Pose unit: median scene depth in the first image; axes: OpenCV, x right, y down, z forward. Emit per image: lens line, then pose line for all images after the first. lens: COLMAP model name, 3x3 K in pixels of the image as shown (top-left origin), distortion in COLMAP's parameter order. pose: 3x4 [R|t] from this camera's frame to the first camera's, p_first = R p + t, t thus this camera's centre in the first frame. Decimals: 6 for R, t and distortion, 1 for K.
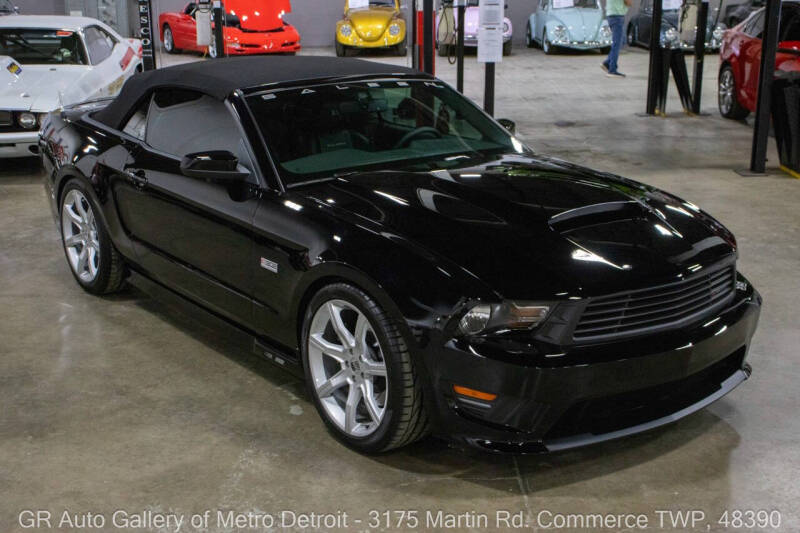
lens RADIAL K [[994.6, 0, 378.3], [0, 994.6, 225.9], [0, 0, 1]] dist [0.078441, 0.000000]
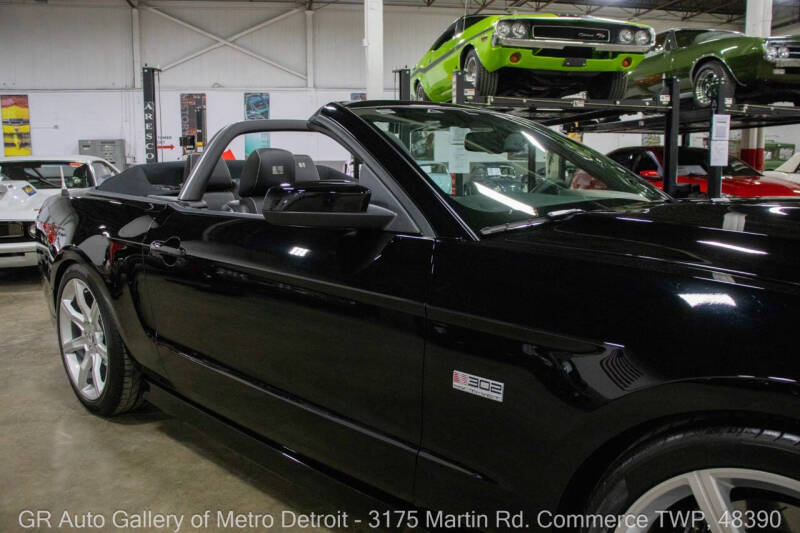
lens RADIAL K [[642.2, 0, 401.2], [0, 642.2, 242.2], [0, 0, 1]] dist [-0.125159, 0.077304]
pose [[0.984275, -0.017418, 0.175779, -0.193296], [0.039350, 0.991742, -0.122066, 0.005885], [-0.172201, 0.127064, 0.976832, 0.668396]]
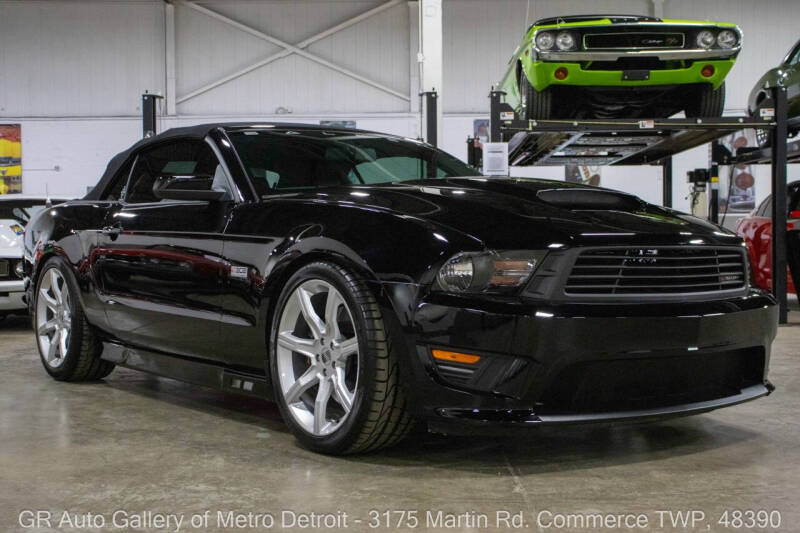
lens RADIAL K [[994.6, 0, 376.7], [0, 994.6, 239.2], [0, 0, 1]] dist [0.078441, 0.000000]
pose [[0.999850, 0.003206, -0.017028, 0.032881], [-0.007098, 0.972276, -0.233727, 0.217514], [0.015807, 0.233813, 0.972153, 0.091815]]
